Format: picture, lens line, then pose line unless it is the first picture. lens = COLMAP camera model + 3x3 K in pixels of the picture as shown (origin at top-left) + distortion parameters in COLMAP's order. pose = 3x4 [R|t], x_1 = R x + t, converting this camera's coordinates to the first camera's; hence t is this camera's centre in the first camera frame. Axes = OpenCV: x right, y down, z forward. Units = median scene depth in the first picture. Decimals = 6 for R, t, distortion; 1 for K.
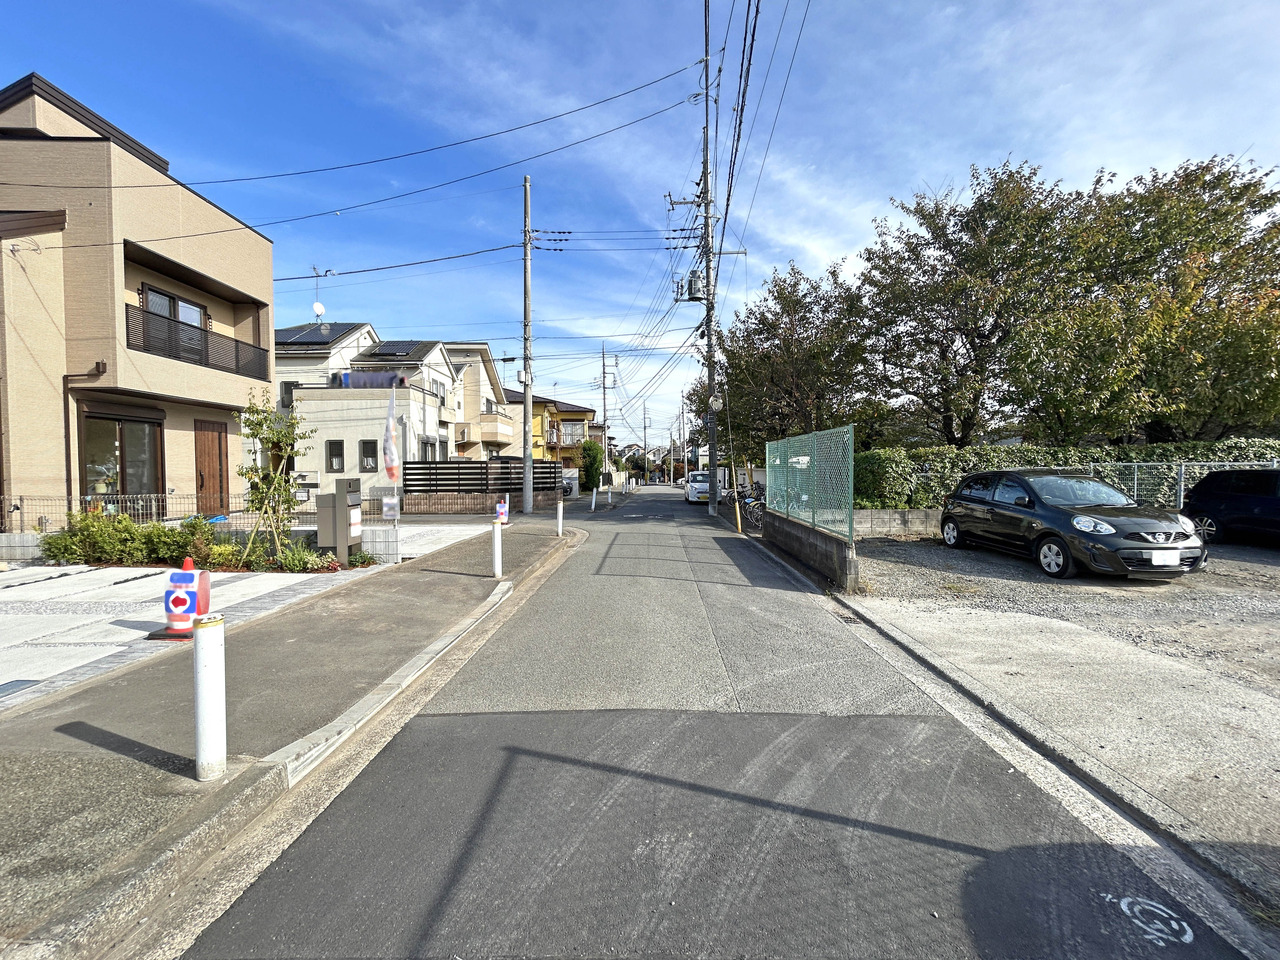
lens RADIAL K [[514.5, 0, 643.2], [0, 514.5, 479.0], [0, 0, 1]] dist [0.002264, 0.000166]
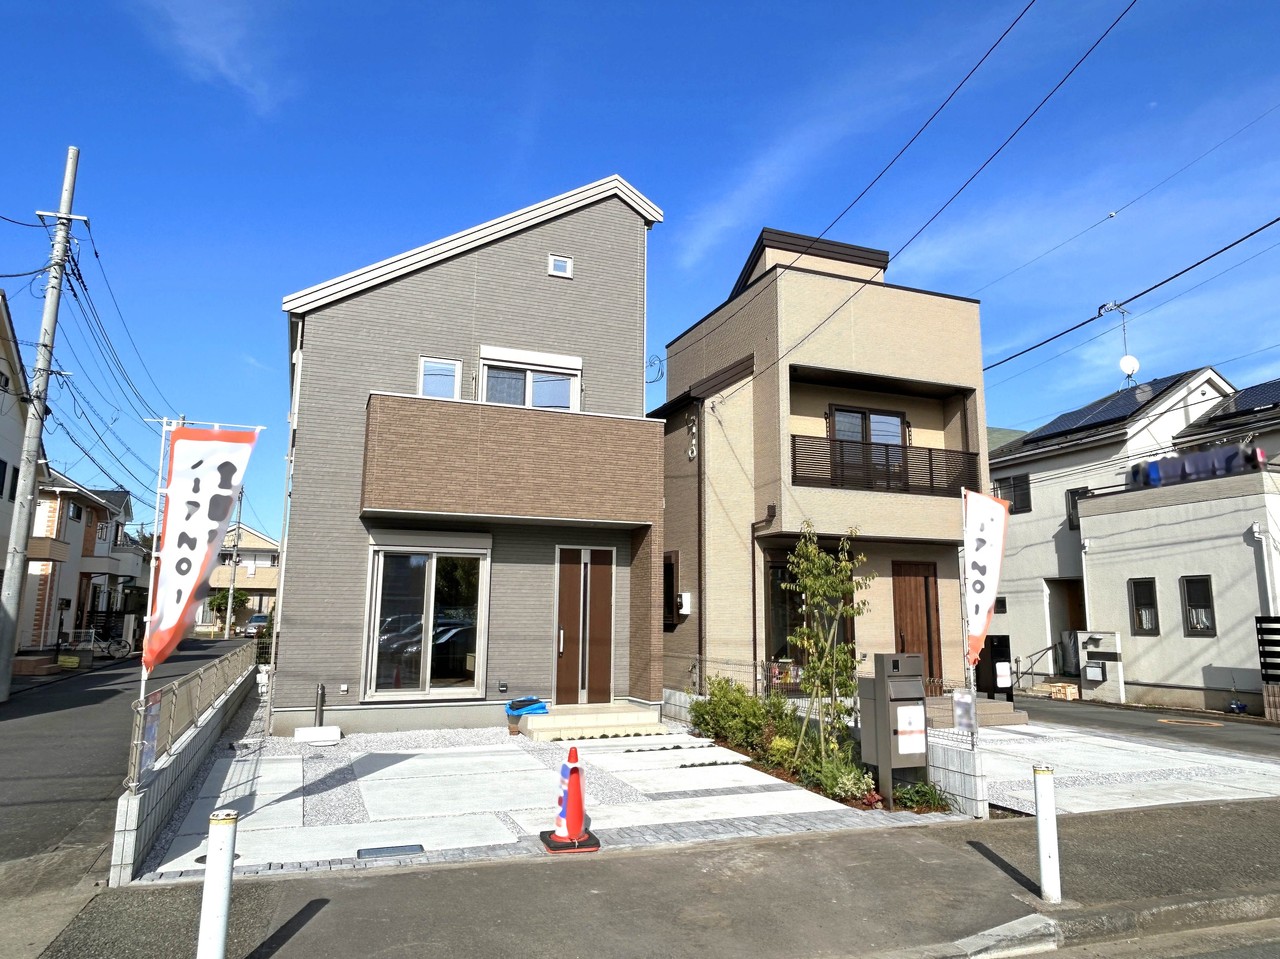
lens RADIAL K [[853.8, 0, 643.2], [0, 853.8, 469.5], [0, 0, 1]] dist [-0.006962, 0.001780]
pose [[0.346027, -0.151146, -0.925970, 0.172914], [-0.032396, 0.984425, -0.172794, -0.018451], [0.937665, 0.089789, 0.335741, 0.207401]]
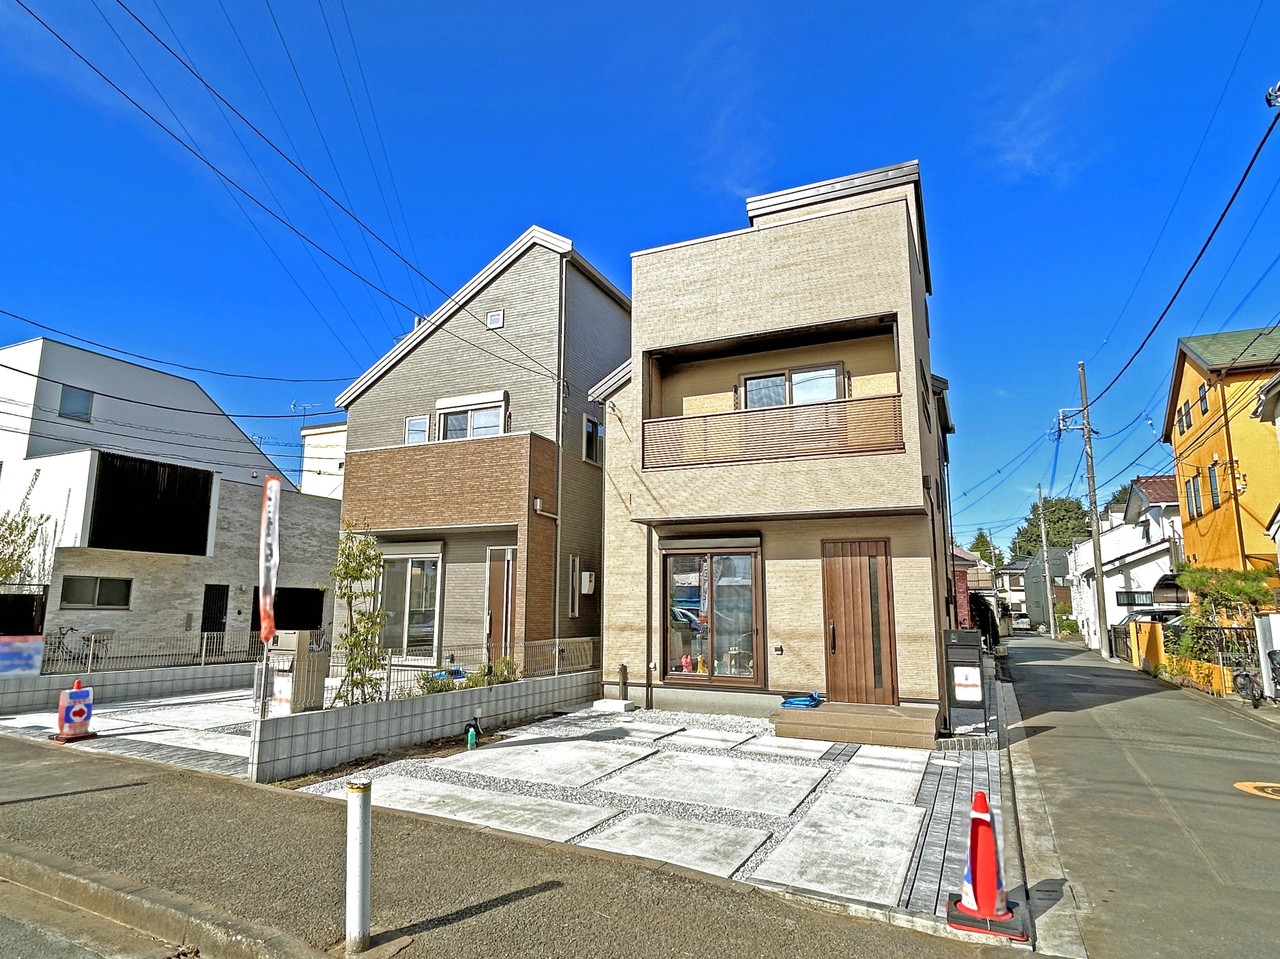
lens RADIAL K [[774.5, 0, 632.3], [0, 774.5, 481.1], [0, 0, 1]] dist [-0.002746, -0.001868]
pose [[-0.472657, -0.143503, -0.869484, 0.087737], [-0.030548, 0.988727, -0.146578, -0.036474], [0.880717, -0.042720, -0.471712, 1.165304]]
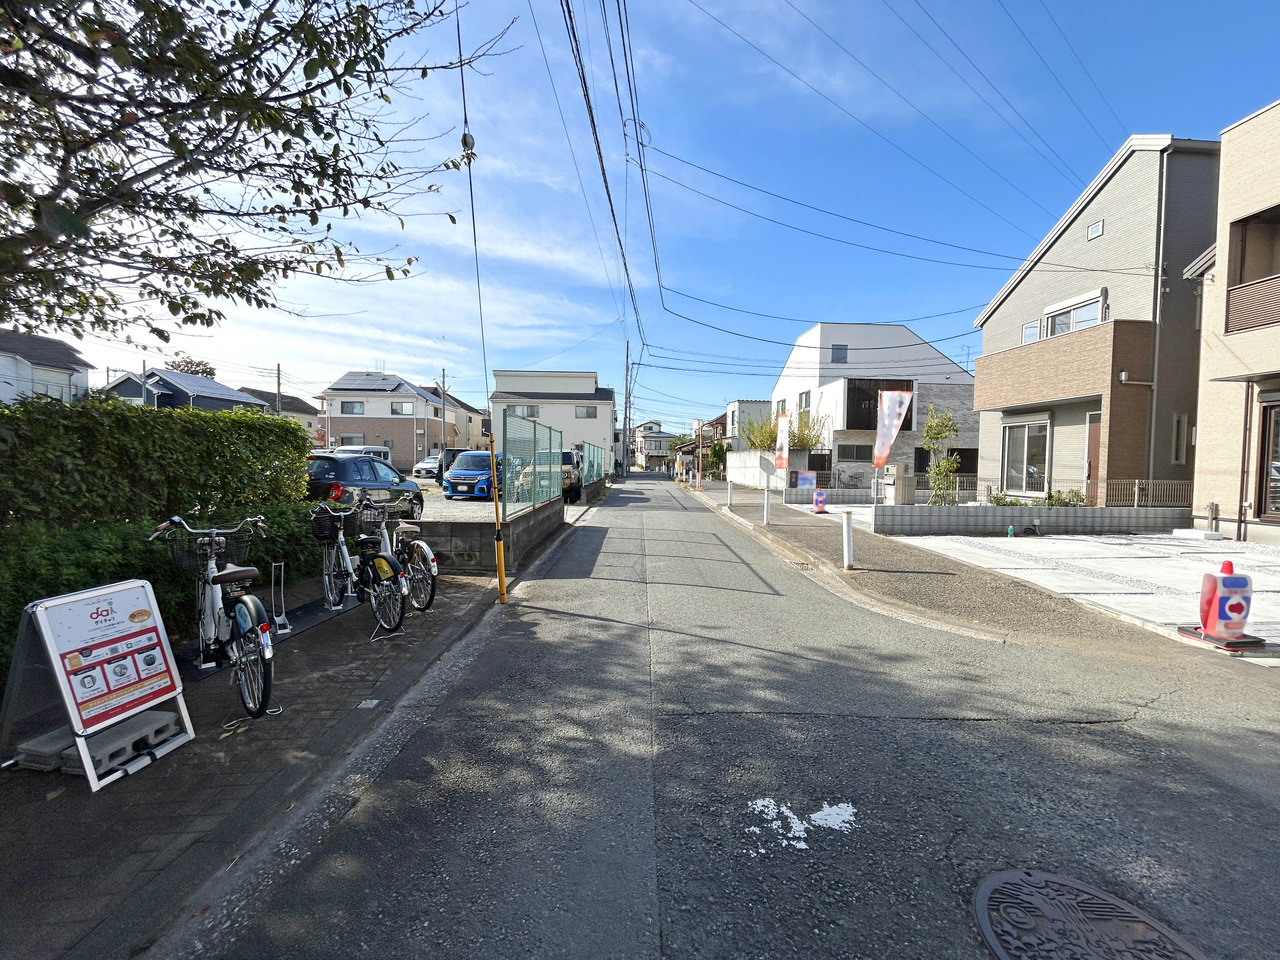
lens RADIAL K [[514.5, 0, 640.1], [0, 514.5, 481.2], [0, 0, 1]] dist [0.002264, 0.000166]
pose [[-0.999658, -0.006653, -0.025290, 0.086852], [-0.008330, 0.997731, 0.066803, -0.026971], [0.024788, 0.066991, -0.997446, 1.427055]]
